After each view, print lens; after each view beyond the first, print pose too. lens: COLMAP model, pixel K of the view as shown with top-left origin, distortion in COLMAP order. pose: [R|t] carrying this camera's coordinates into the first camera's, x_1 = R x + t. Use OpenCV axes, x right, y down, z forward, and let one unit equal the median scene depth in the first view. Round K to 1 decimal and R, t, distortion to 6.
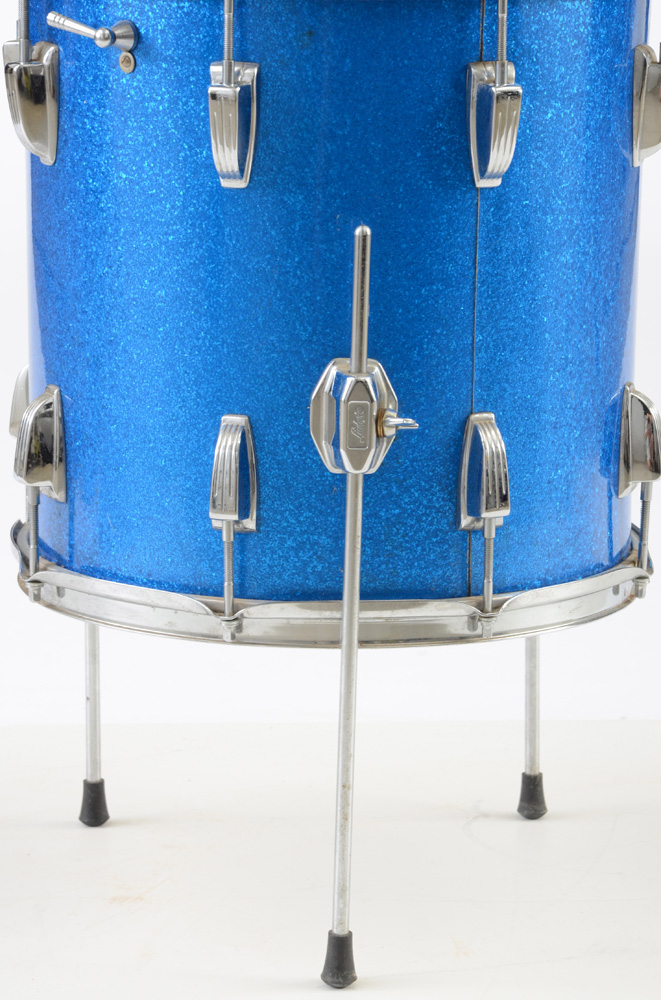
lens RADIAL K [[3644.6, 0, 329.8], [0, 3644.6, 518.6], [0, 0, 1]] dist [1.116955, 1.704953]
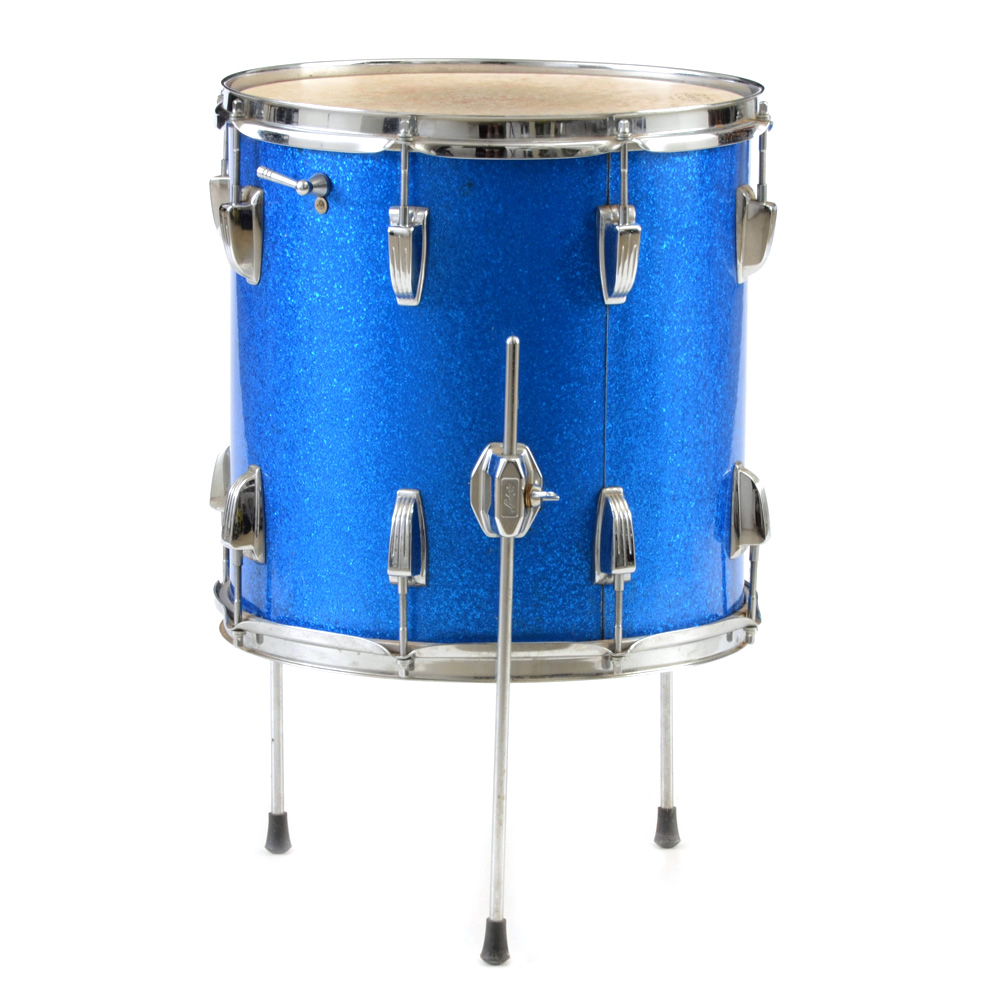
lens RADIAL K [[4711.7, 0, 500.0], [0, 4711.7, 500.0], [0, 0, 1]] dist [1.071729, 0.074857]
pose [[0.999990, -0.002748, 0.003423, -0.000833], [0.002831, 0.999702, -0.024259, 0.013062], [-0.003356, 0.024269, 0.999700, -0.561501]]
